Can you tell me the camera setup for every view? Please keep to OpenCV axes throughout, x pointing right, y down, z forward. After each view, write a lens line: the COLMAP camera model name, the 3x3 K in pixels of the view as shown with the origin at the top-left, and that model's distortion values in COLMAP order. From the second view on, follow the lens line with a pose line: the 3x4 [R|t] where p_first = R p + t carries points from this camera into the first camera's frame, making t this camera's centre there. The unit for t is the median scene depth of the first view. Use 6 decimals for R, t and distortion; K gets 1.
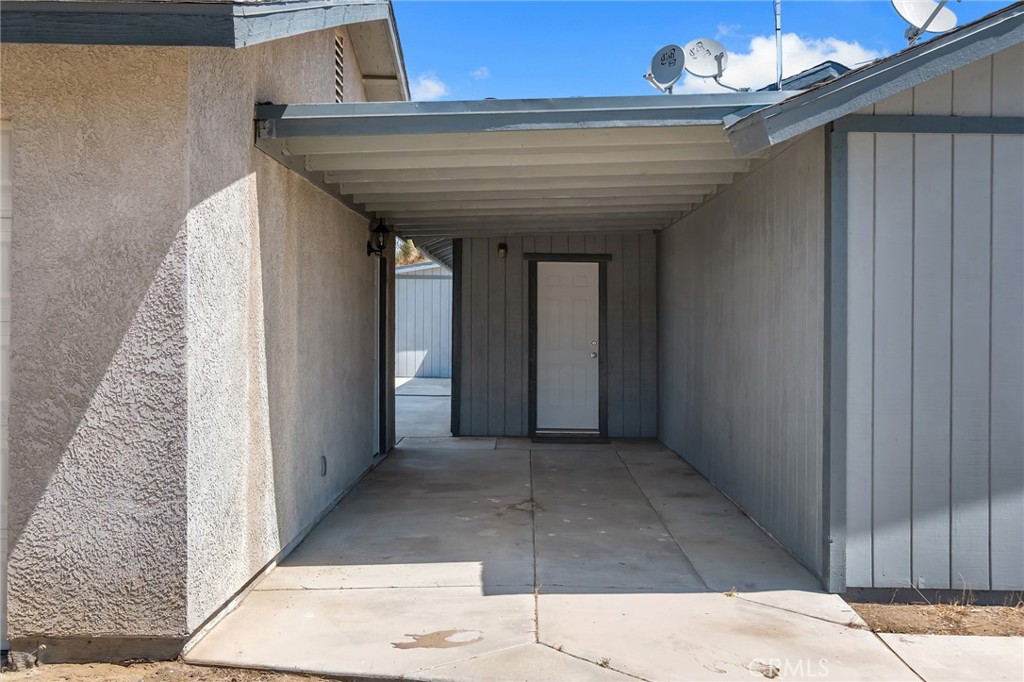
lens RADIAL K [[1004.4, 0, 513.1], [0, 1004.4, 320.0], [0, 0, 1]] dist [0.001989, 0.003871]
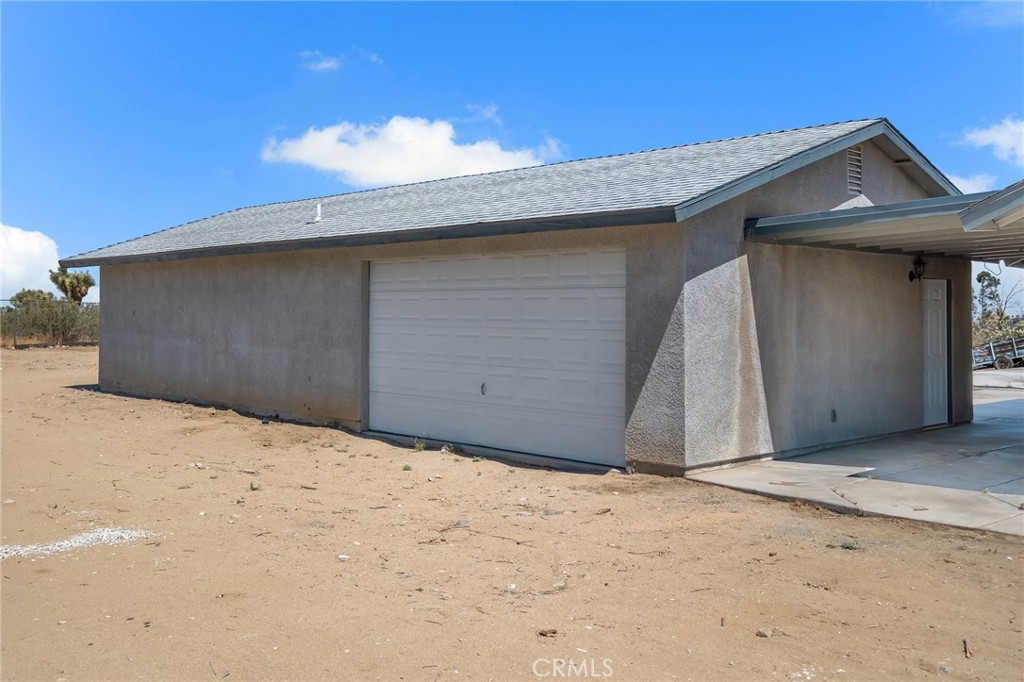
lens RADIAL K [[987.4, 0, 512.0], [0, 987.4, 341.0], [0, 0, 1]] dist [0.004277, 0.006276]
pose [[0.695774, 0.008220, -0.718213, 1.023202], [0.007808, 0.999789, 0.019007, -0.020943], [0.718218, -0.018832, 0.695563, -0.857299]]
